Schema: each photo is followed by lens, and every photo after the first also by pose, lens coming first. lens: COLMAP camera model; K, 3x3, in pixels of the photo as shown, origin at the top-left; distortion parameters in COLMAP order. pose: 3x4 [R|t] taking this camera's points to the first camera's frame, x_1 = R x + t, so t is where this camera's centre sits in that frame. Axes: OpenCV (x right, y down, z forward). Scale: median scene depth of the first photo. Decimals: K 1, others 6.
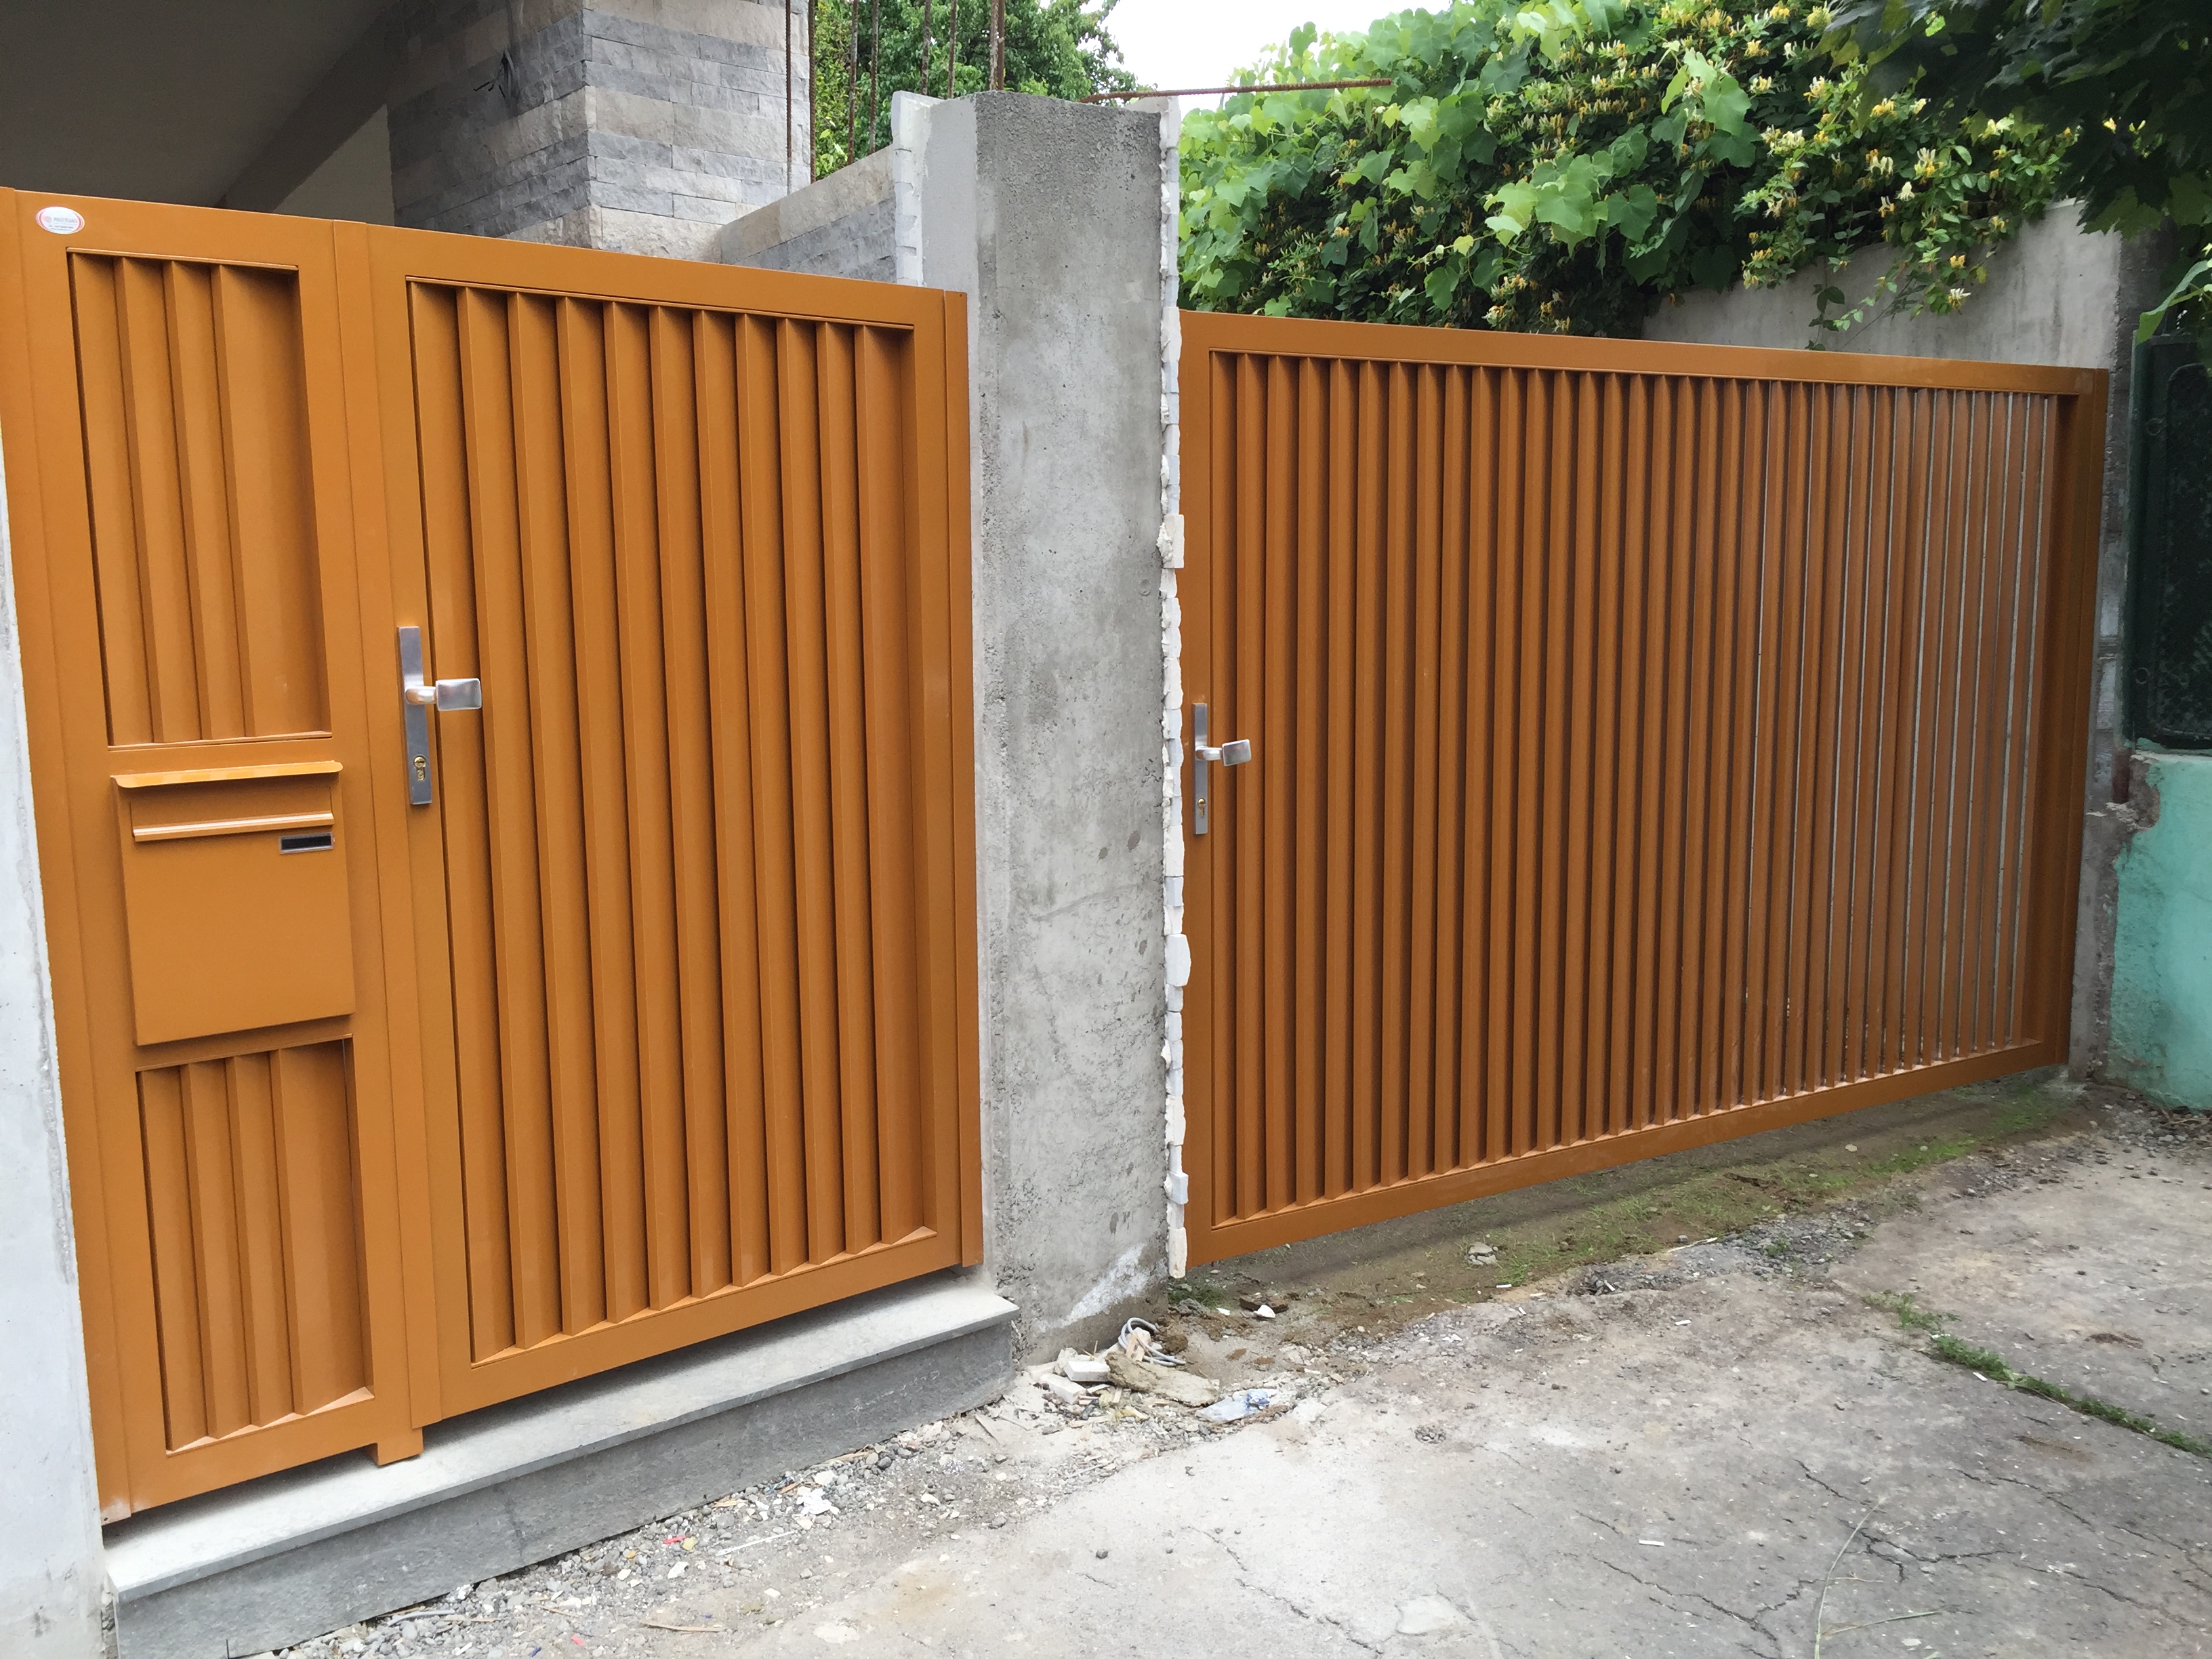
lens RADIAL K [[1912.1, 0, 1104.2], [0, 1912.1, 837.2], [0, 0, 1]] dist [0.067629, -0.087271]
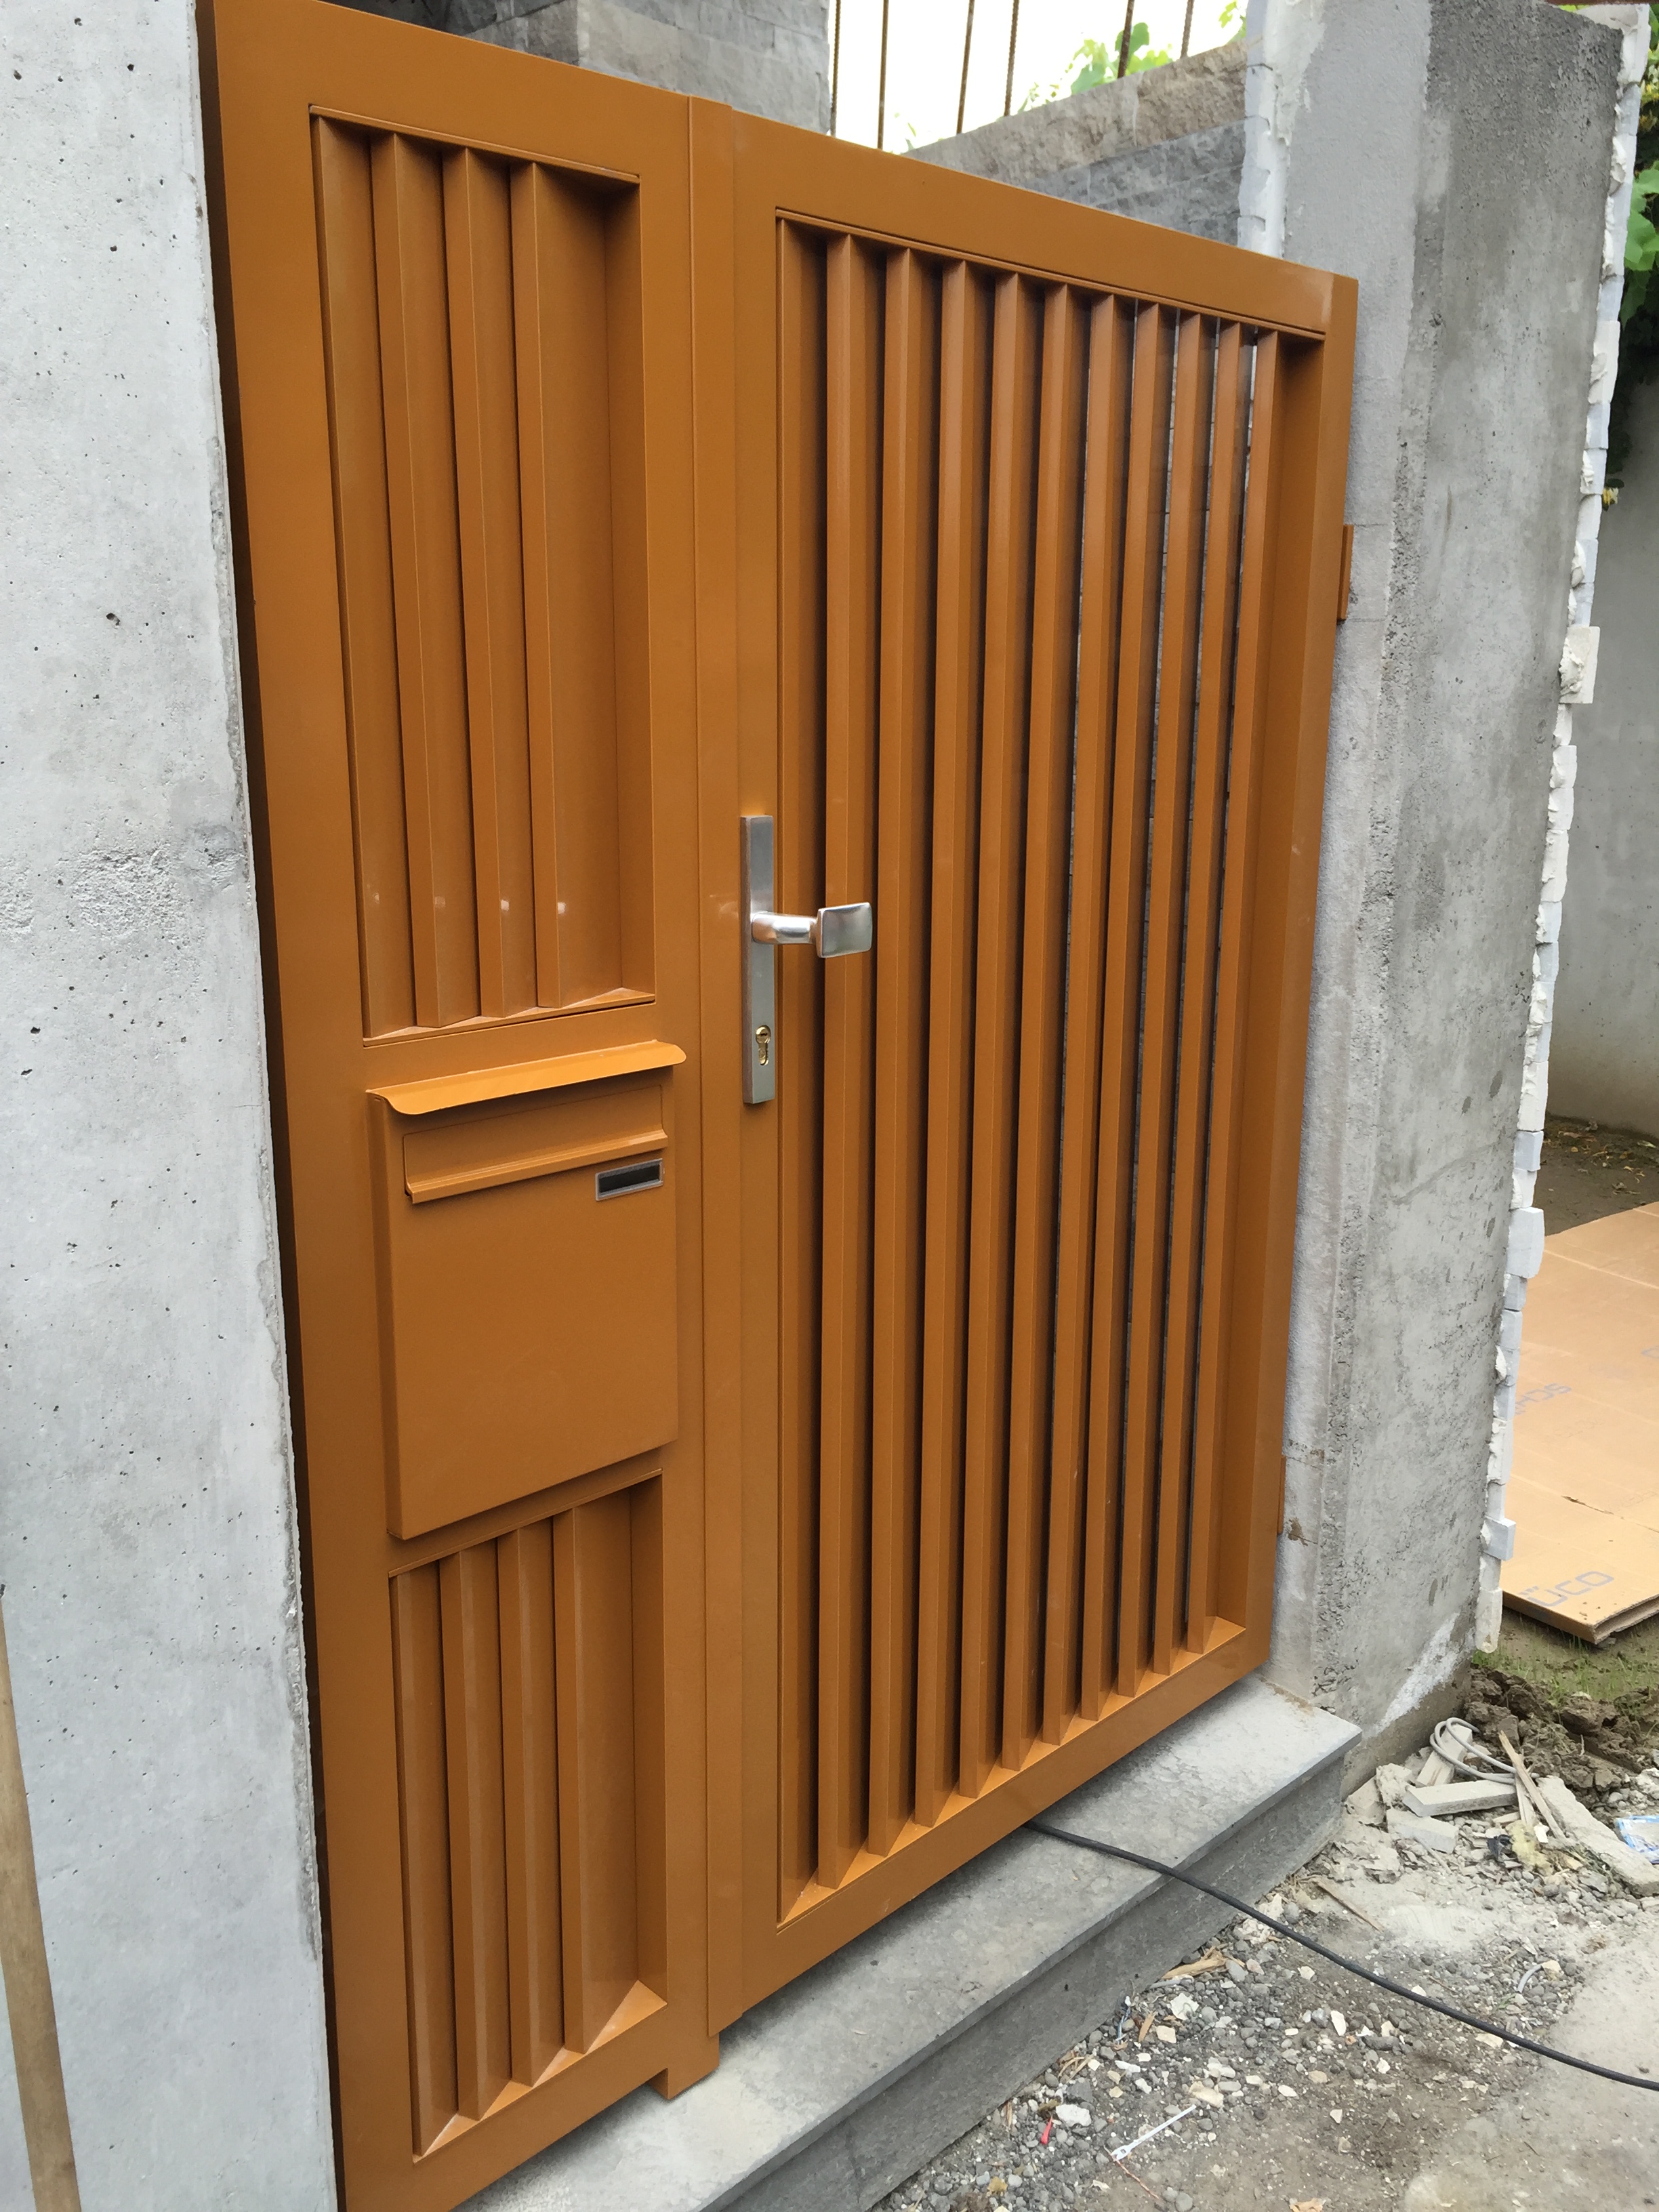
lens RADIAL K [[1912.1, 0, 828.0], [0, 1912.1, 1105.4], [0, 0, 1]] dist [0.067629, -0.087271]
pose [[0.995685, -0.003594, 0.092727, -0.314192], [-0.005001, 0.995720, 0.092288, -0.058459], [-0.092662, -0.092353, 0.991405, 0.311351]]
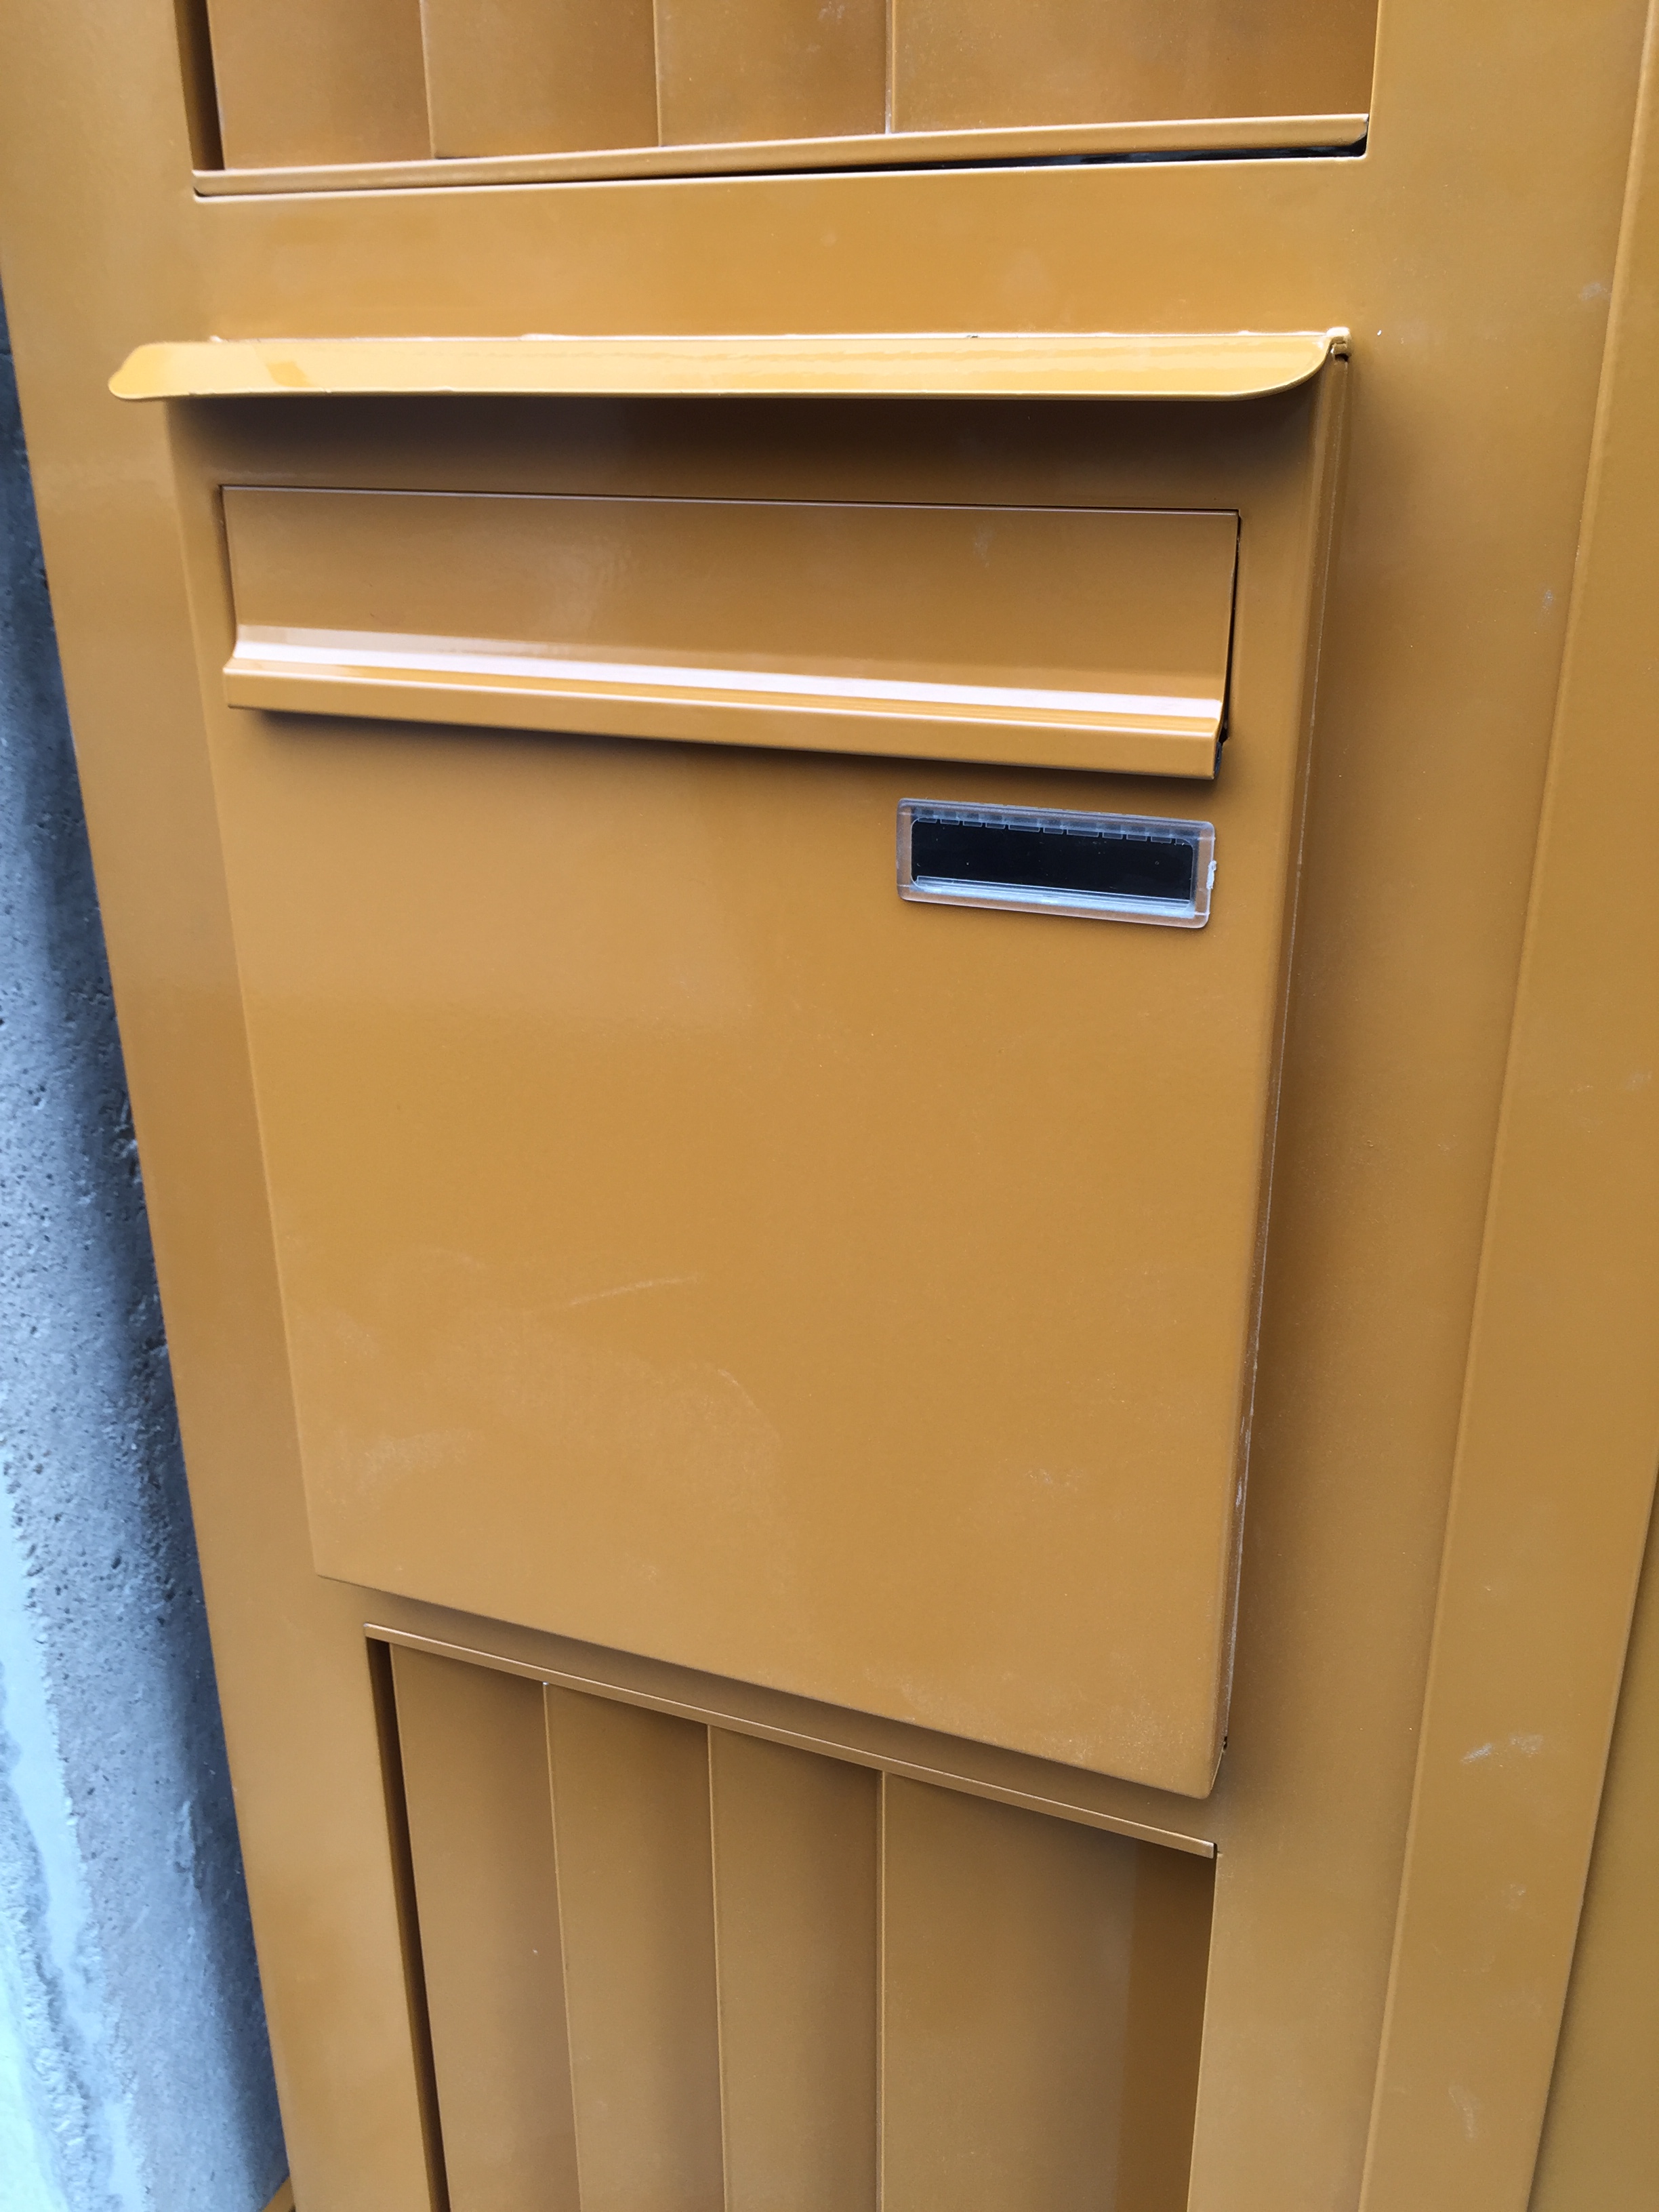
lens RADIAL K [[1912.1, 0, 828.2], [0, 1912.1, 1106.5], [0, 0, 1]] dist [0.067629, -0.087271]
pose [[0.481420, 0.309427, -0.820054, -0.220195], [-0.127580, 0.950386, 0.283707, -0.015939], [0.867155, -0.031960, 0.497012, 0.697398]]
